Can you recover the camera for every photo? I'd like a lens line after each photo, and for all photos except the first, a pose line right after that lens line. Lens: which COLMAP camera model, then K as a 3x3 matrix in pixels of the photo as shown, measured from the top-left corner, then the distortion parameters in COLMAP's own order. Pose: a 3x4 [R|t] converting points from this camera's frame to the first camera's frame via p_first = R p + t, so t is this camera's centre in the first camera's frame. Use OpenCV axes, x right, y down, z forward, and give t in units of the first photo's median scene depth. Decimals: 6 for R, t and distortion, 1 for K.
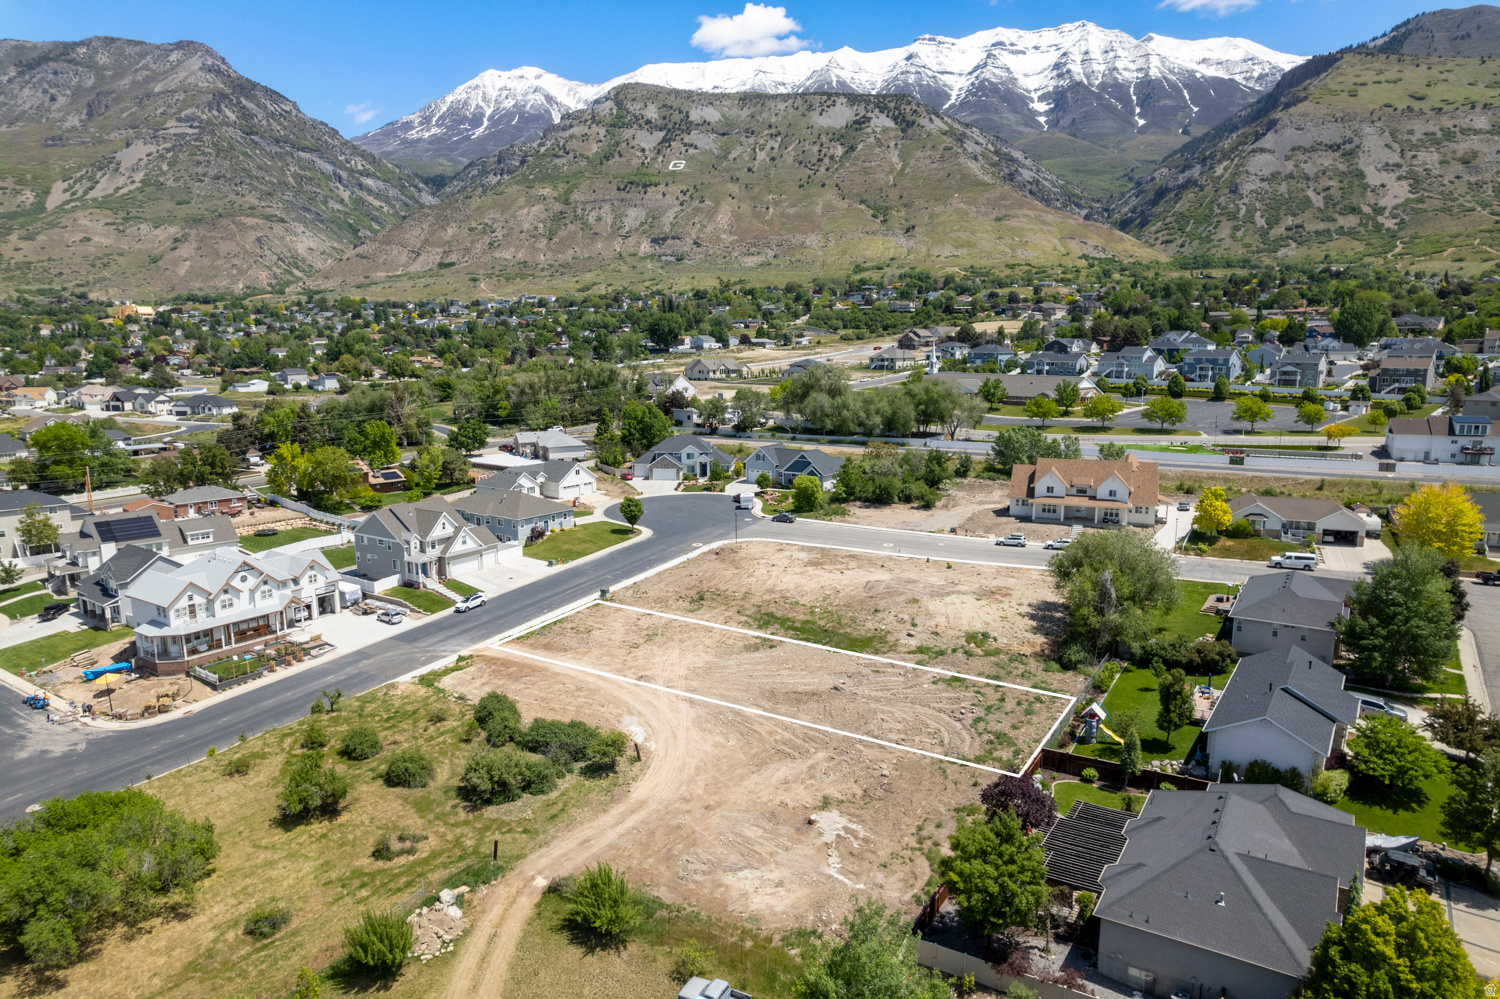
lens RADIAL K [[956.2, 0, 754.1], [0, 956.2, 505.8], [0, 0, 1]] dist [-0.080228, 0.071607]
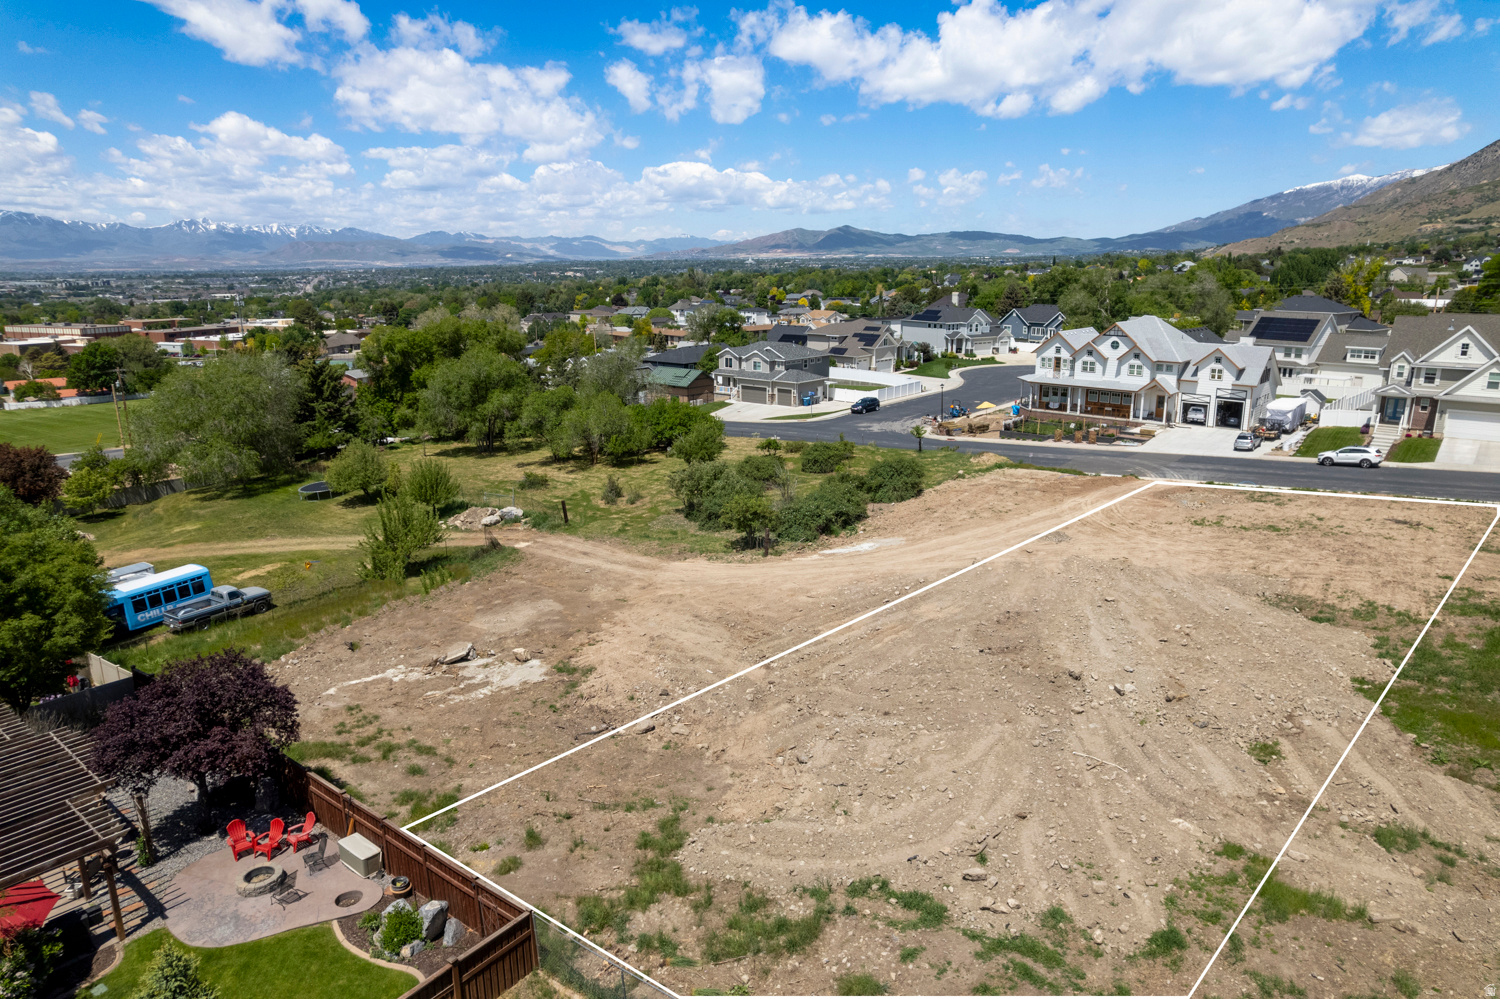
lens RADIAL K [[956.2, 0, 755.3], [0, 956.2, 513.9], [0, 0, 1]] dist [-0.080228, 0.071607]
pose [[-0.119815, 0.258735, -0.958489, 0.273450], [-0.173543, 0.945121, 0.276820, 0.029148], [0.977511, 0.199506, -0.068338, 0.546380]]
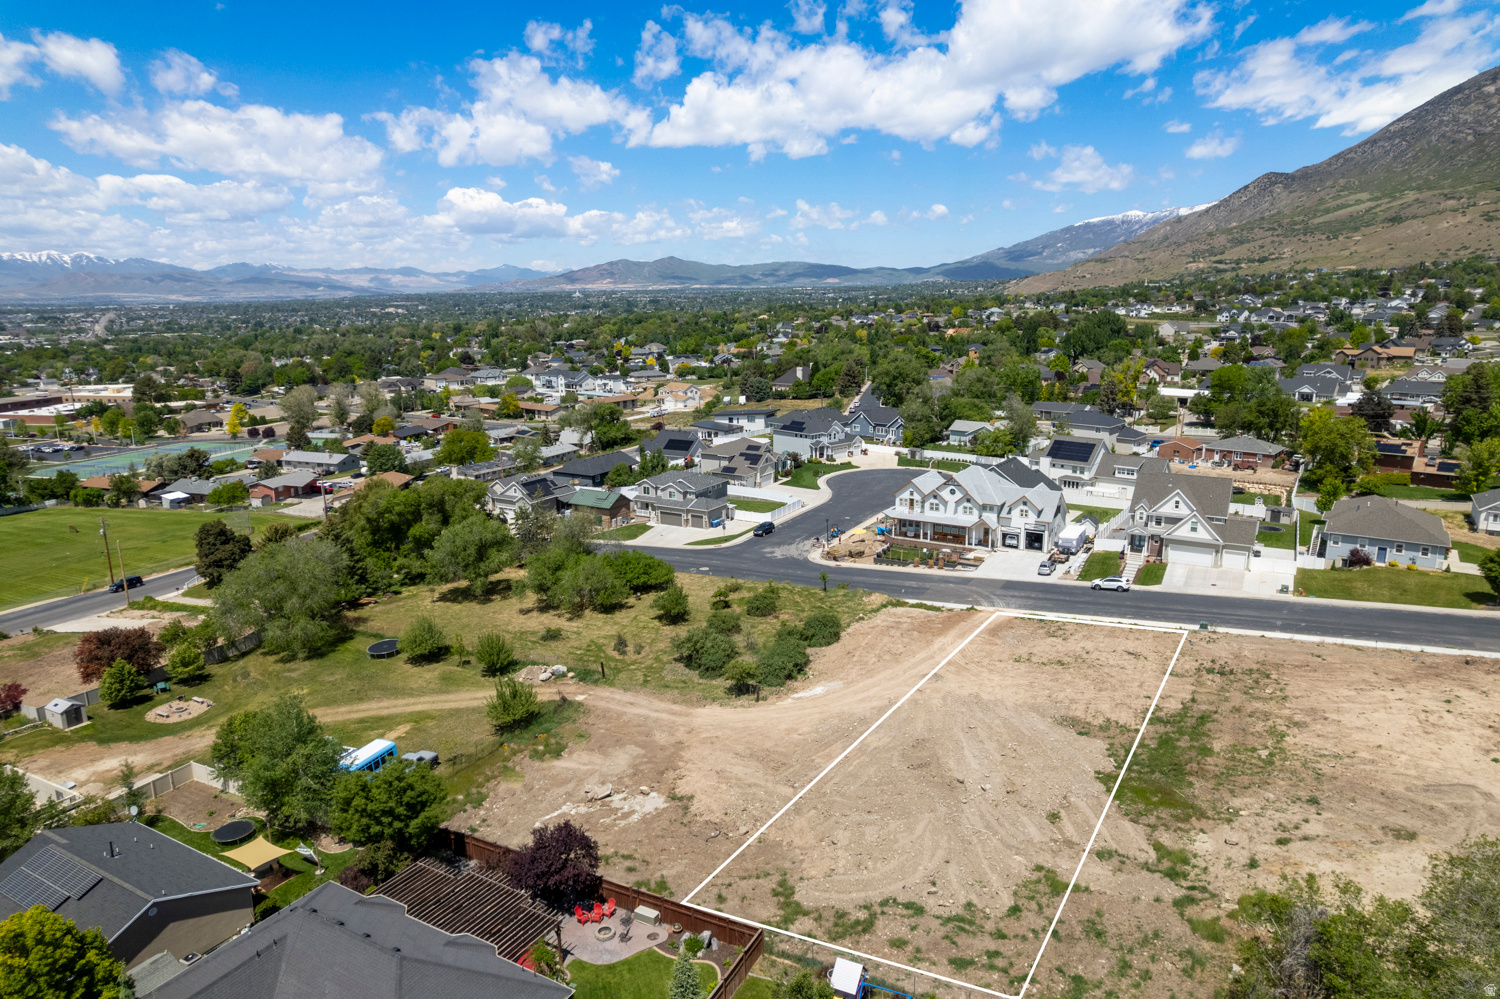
lens RADIAL K [[956.2, 0, 755.0], [0, 956.2, 510.6], [0, 0, 1]] dist [-0.080228, 0.071607]
pose [[0.057606, 0.229235, -0.971665, 0.450776], [-0.171613, 0.961067, 0.216561, -0.085381], [0.983479, 0.154275, 0.094703, 0.457811]]
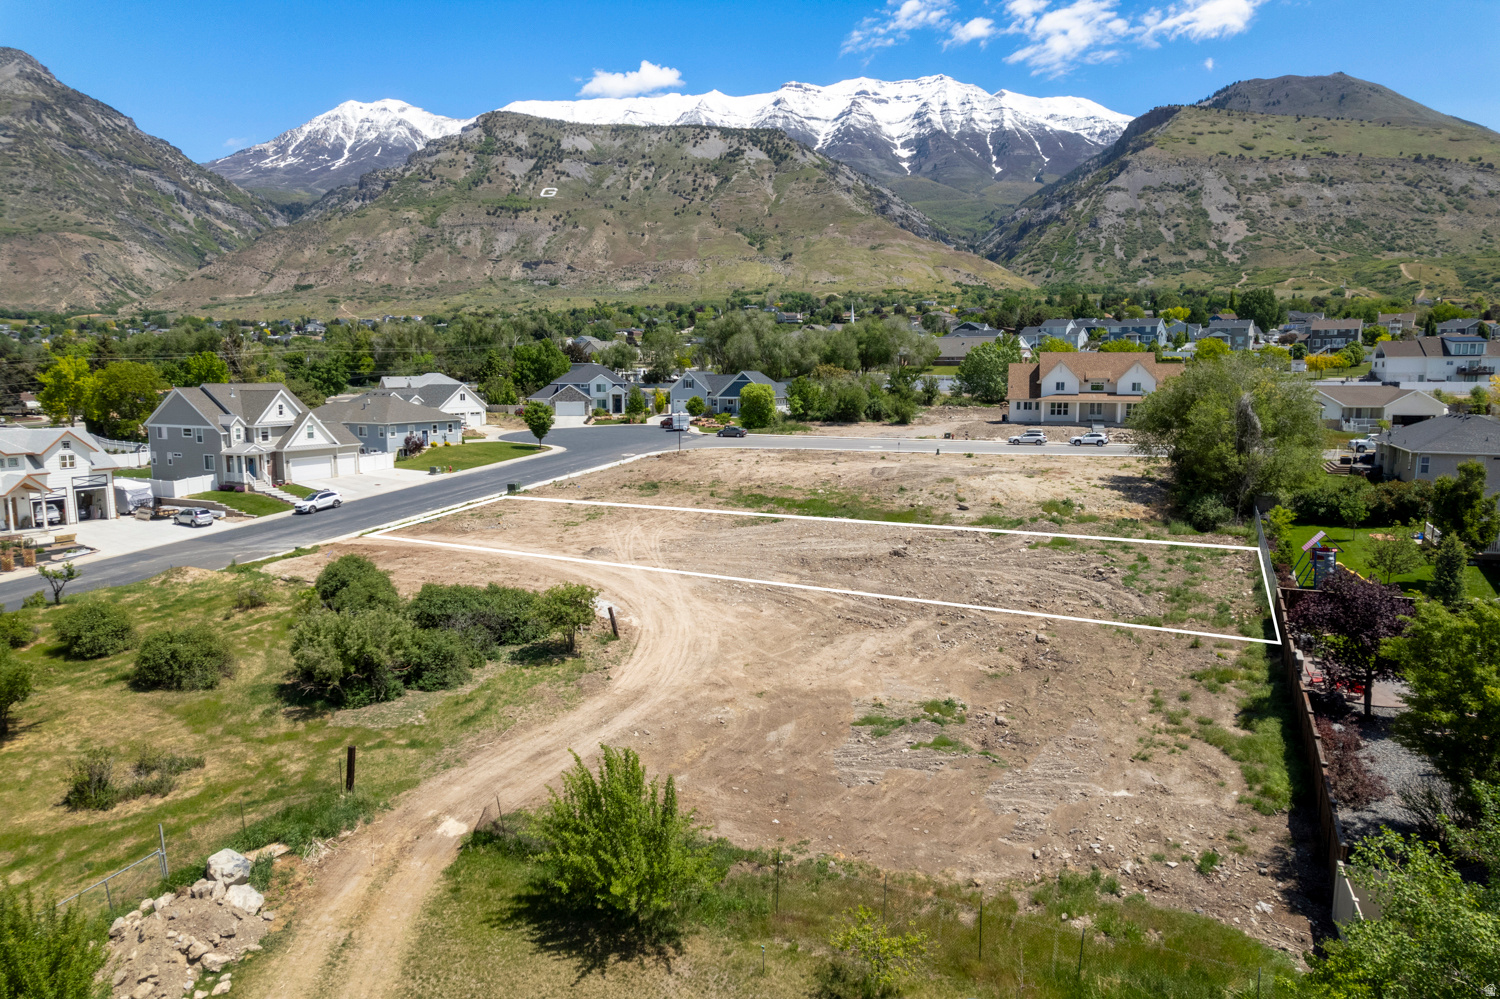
lens RADIAL K [[956.2, 0, 753.9], [0, 956.2, 504.5], [0, 0, 1]] dist [-0.080228, 0.071607]
pose [[0.991228, -0.015647, 0.131234, -0.059636], [0.021374, 0.998874, -0.042346, 0.113162], [-0.130424, 0.044780, 0.990447, 0.223728]]
